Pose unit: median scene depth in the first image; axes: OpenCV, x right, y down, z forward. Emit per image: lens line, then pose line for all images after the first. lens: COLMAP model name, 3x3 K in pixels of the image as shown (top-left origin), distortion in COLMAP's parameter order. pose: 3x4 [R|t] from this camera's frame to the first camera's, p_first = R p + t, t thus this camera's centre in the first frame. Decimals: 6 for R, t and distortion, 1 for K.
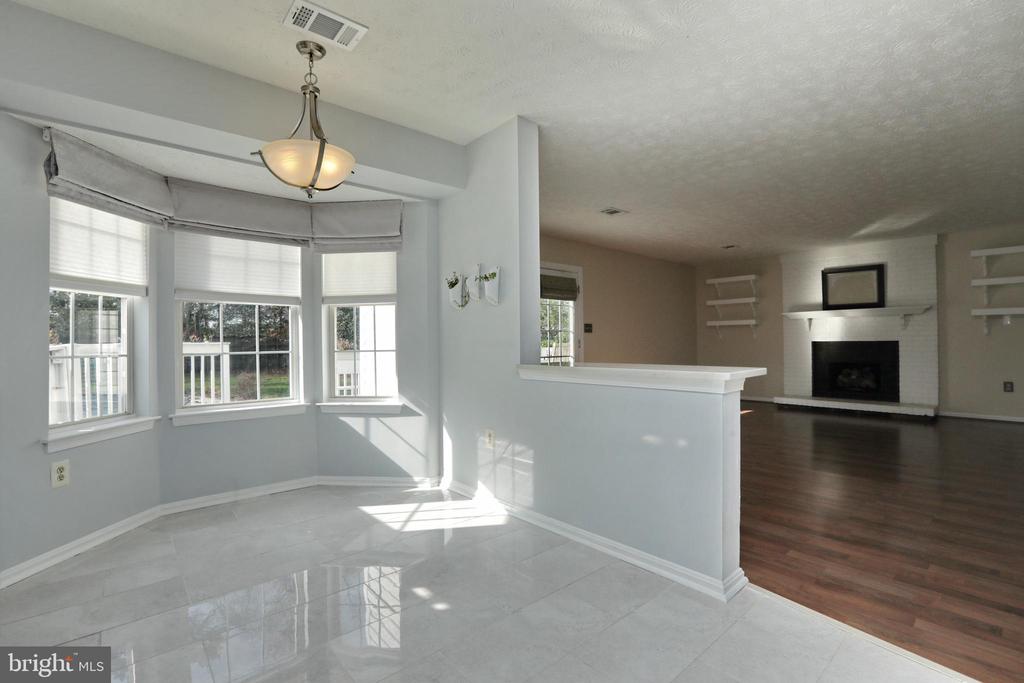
lens RADIAL K [[471.1, 0, 514.2], [0, 471.1, 337.2], [0, 0, 1]] dist [-0.056318, 0.022779]
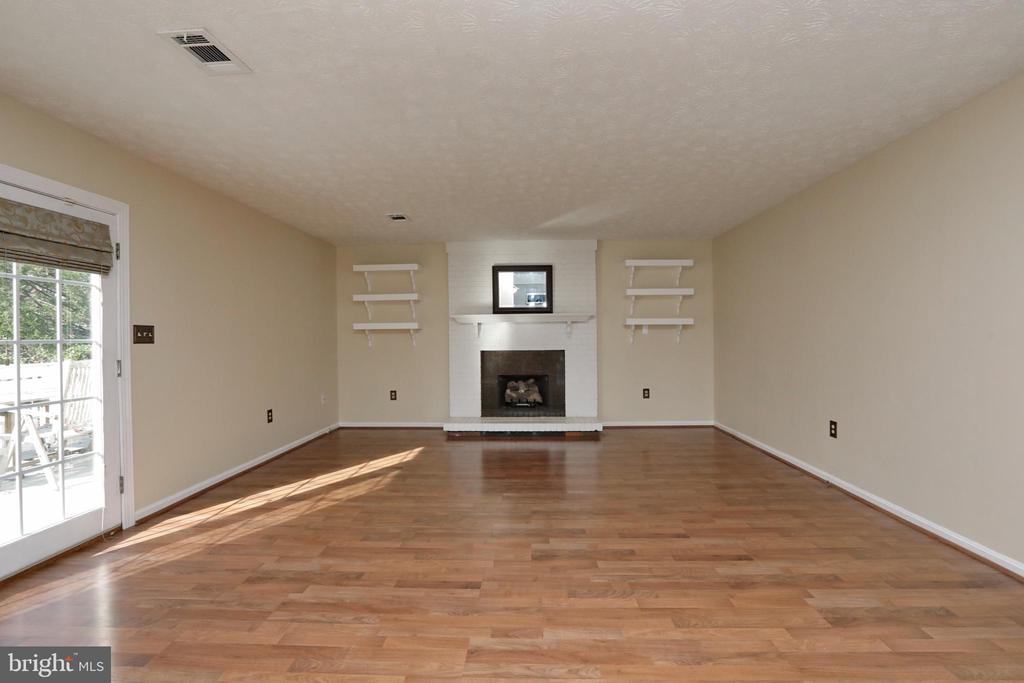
lens RADIAL K [[471.1, 0, 514.2], [0, 471.1, 337.2], [0, 0, 1]] dist [-0.056318, 0.022779]
pose [[0.695625, 0.001042, 0.718404, 0.084603], [-0.004576, 0.999985, 0.002980, -0.019466], [-0.718391, -0.005361, 0.695619, 0.404723]]
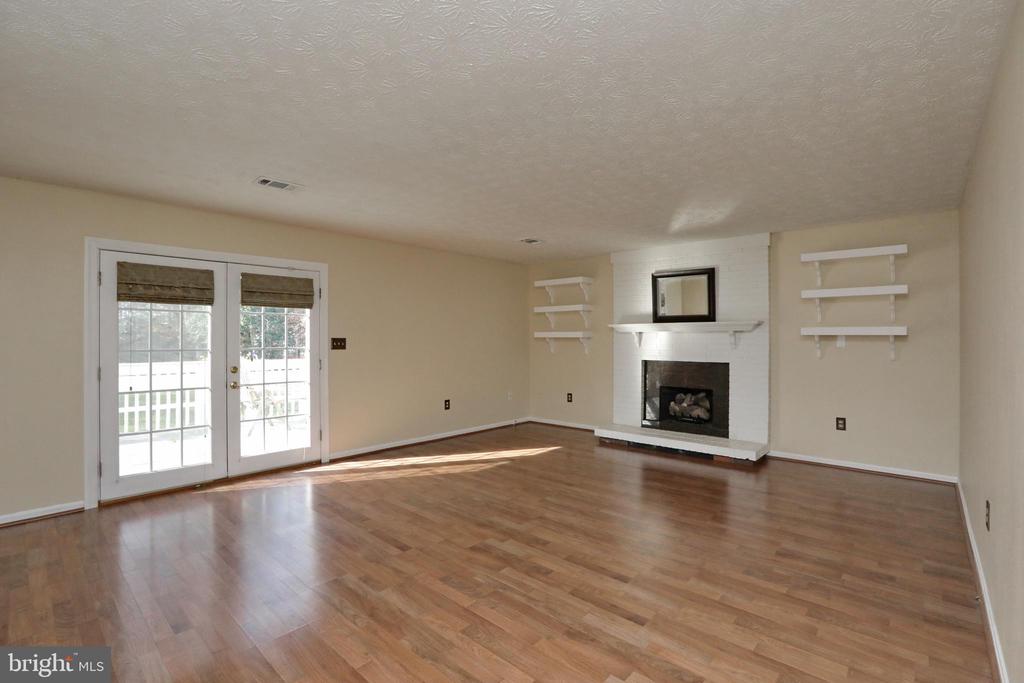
lens RADIAL K [[471.1, 0, 514.2], [0, 471.1, 337.2], [0, 0, 1]] dist [-0.056318, 0.022779]
pose [[0.994683, 0.009333, 0.102557, 0.368613], [-0.010359, 0.999901, 0.009472, -0.040393], [-0.102458, -0.010484, 0.994682, 0.215655]]
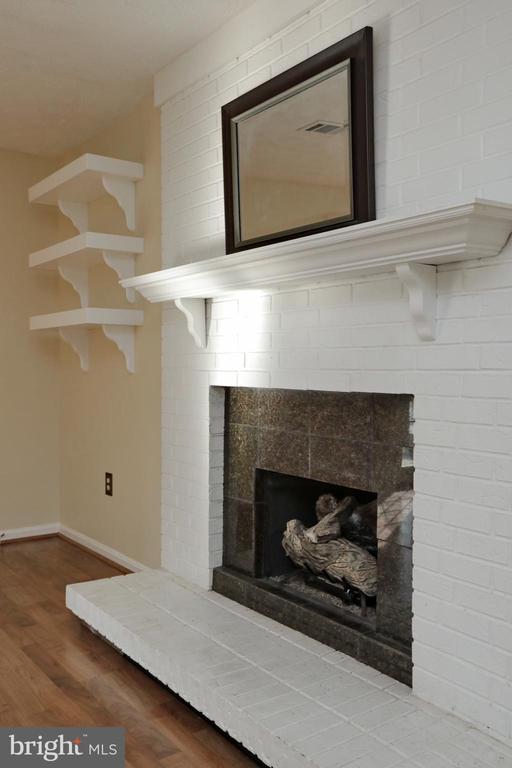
lens RADIAL K [[681.9, 0, 256.0], [0, 681.9, 384.0], [0, 0, 1]] dist [-0.001679, -0.001468]
pose [[0.995909, 0.013766, -0.089306, 0.779777], [-0.010162, 0.999120, 0.040682, -0.008541], [0.089787, -0.039608, 0.995173, 0.673878]]
